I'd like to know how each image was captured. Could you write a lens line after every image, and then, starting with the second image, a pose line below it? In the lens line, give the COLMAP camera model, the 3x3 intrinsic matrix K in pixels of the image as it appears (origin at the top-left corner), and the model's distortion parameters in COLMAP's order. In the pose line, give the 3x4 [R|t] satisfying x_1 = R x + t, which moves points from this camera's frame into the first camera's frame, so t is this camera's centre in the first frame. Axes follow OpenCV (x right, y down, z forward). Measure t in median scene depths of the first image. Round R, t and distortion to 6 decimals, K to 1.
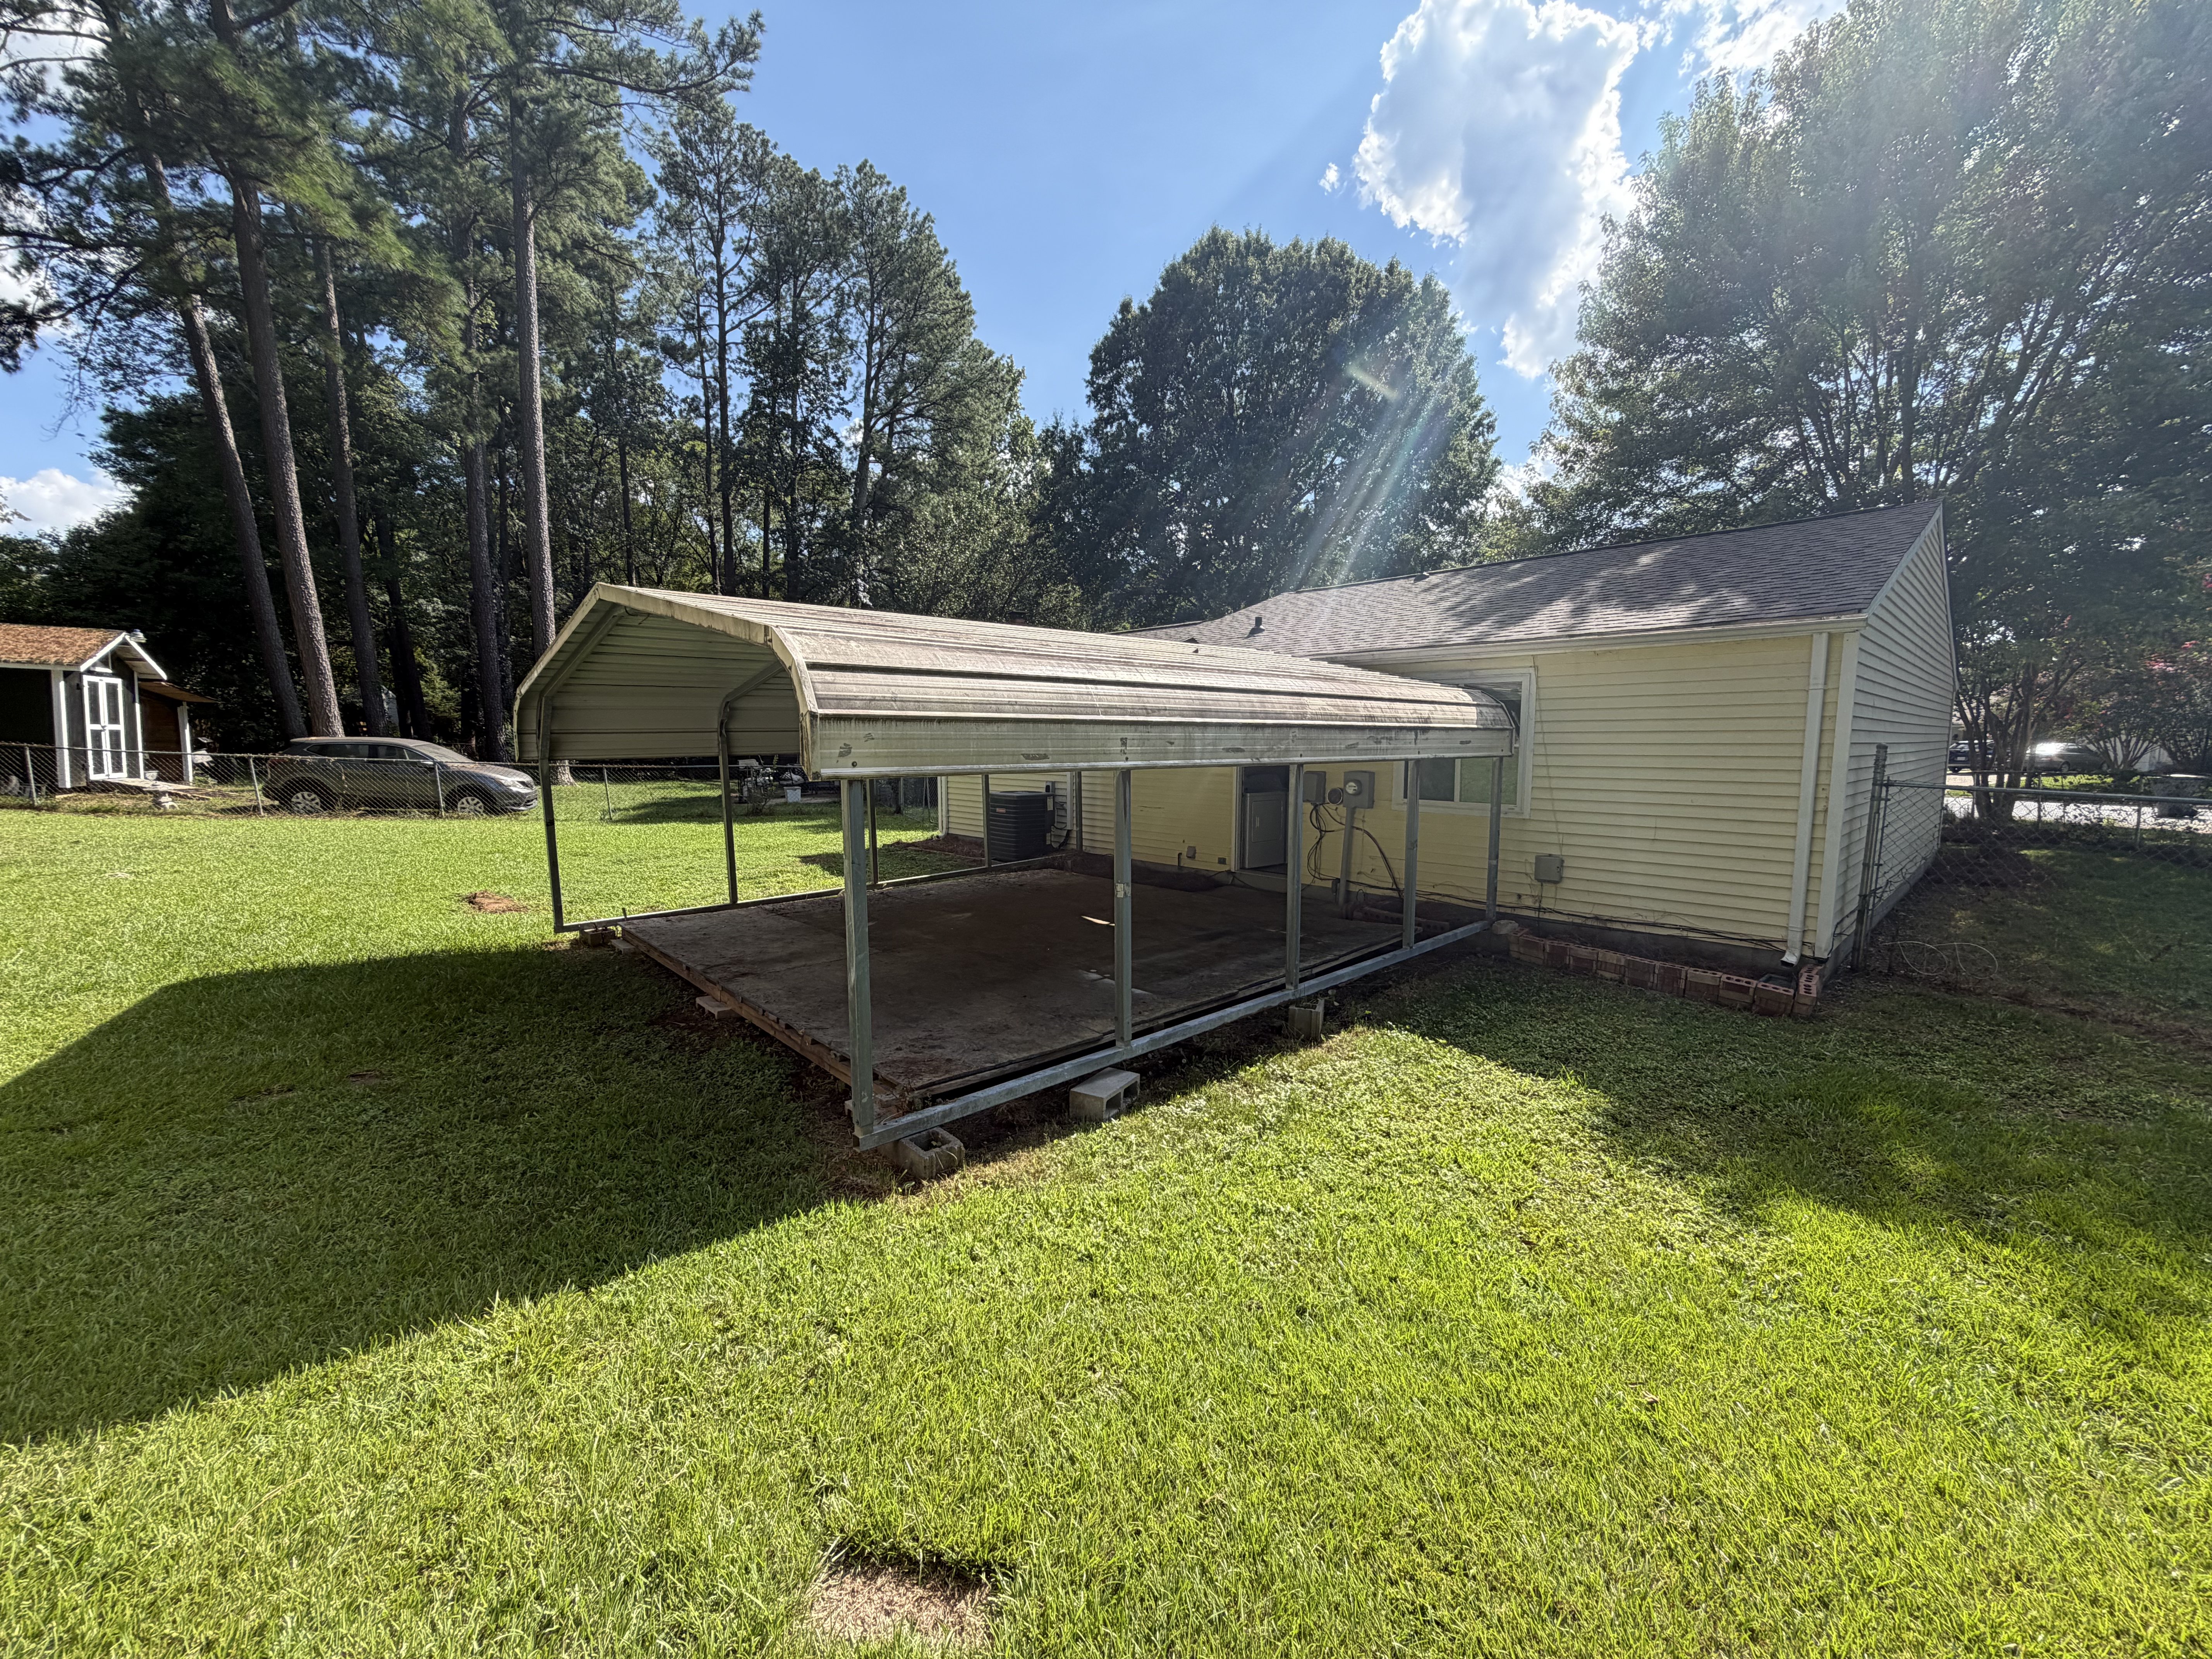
lens RADIAL K [[877.8, 0, 1106.0], [0, 877.8, 829.5], [0, 0, 1]] dist [-0.002383, -0.000235]
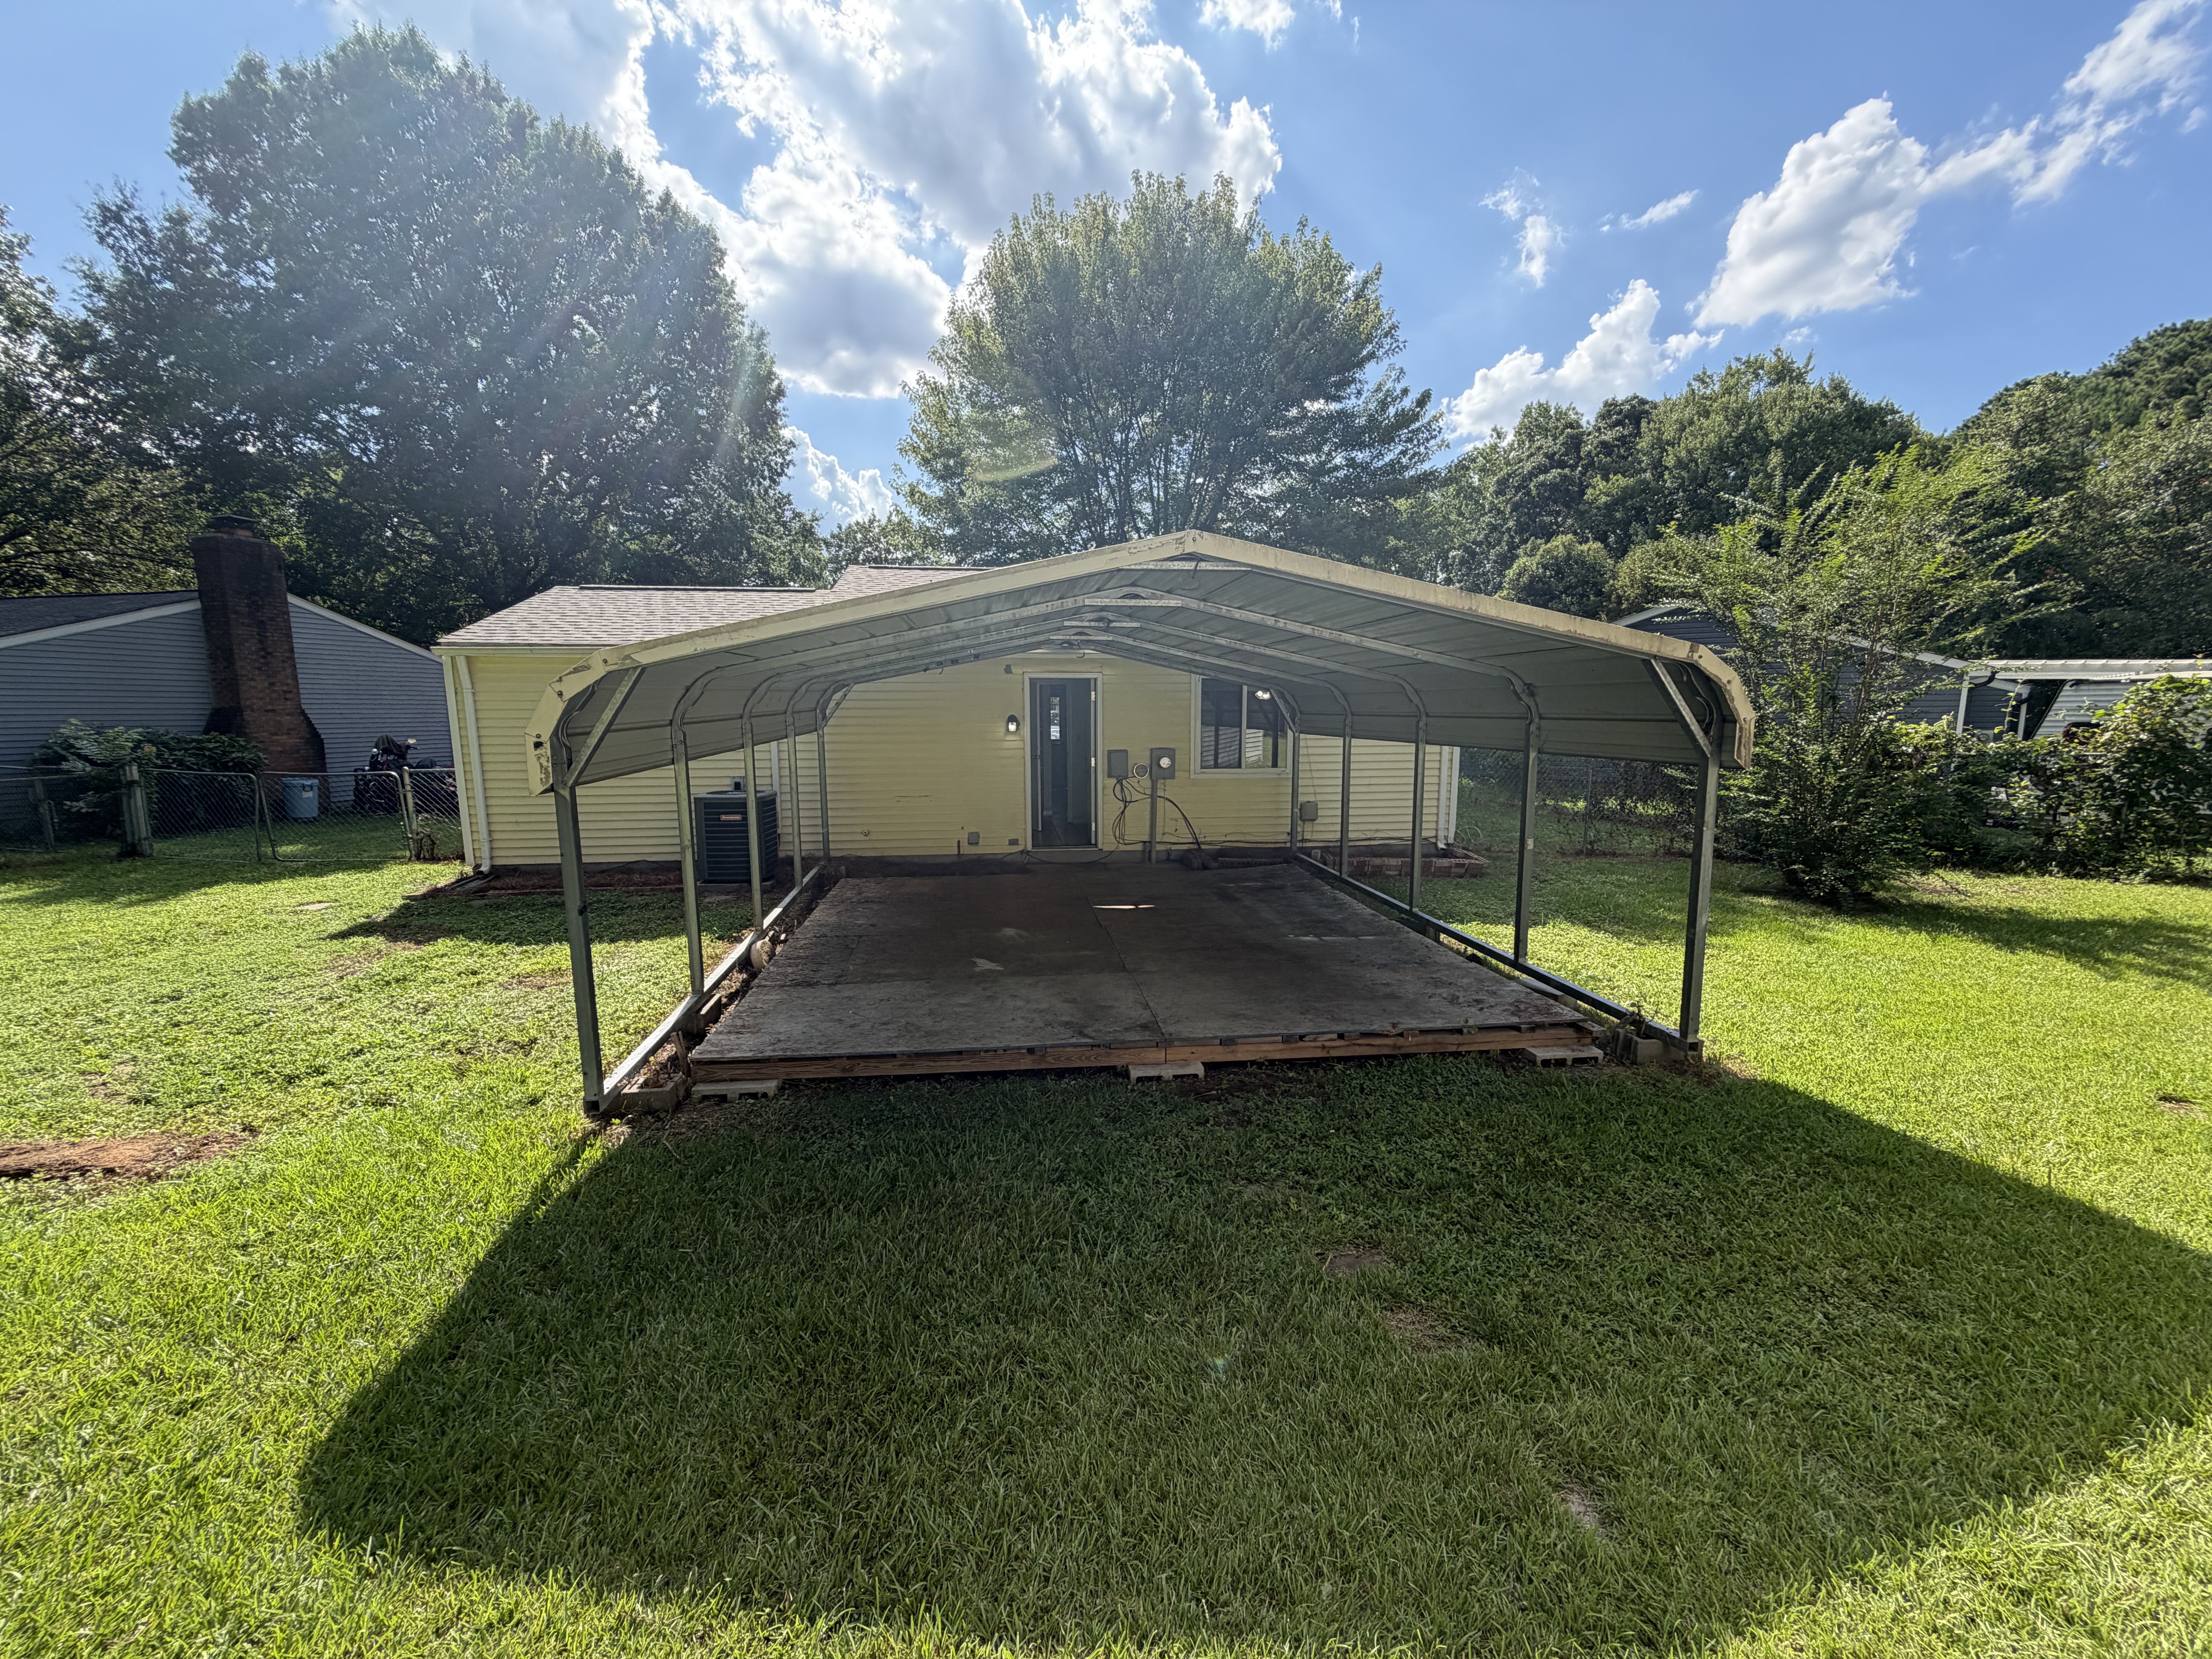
lens RADIAL K [[877.8, 0, 1106.0], [0, 877.8, 829.5], [0, 0, 1]] dist [-0.002383, -0.000235]
pose [[0.588850, -0.110873, 0.800602, -0.613319], [0.087079, 0.993484, 0.073538, -0.043415], [-0.803538, 0.026413, 0.594668, 0.321029]]
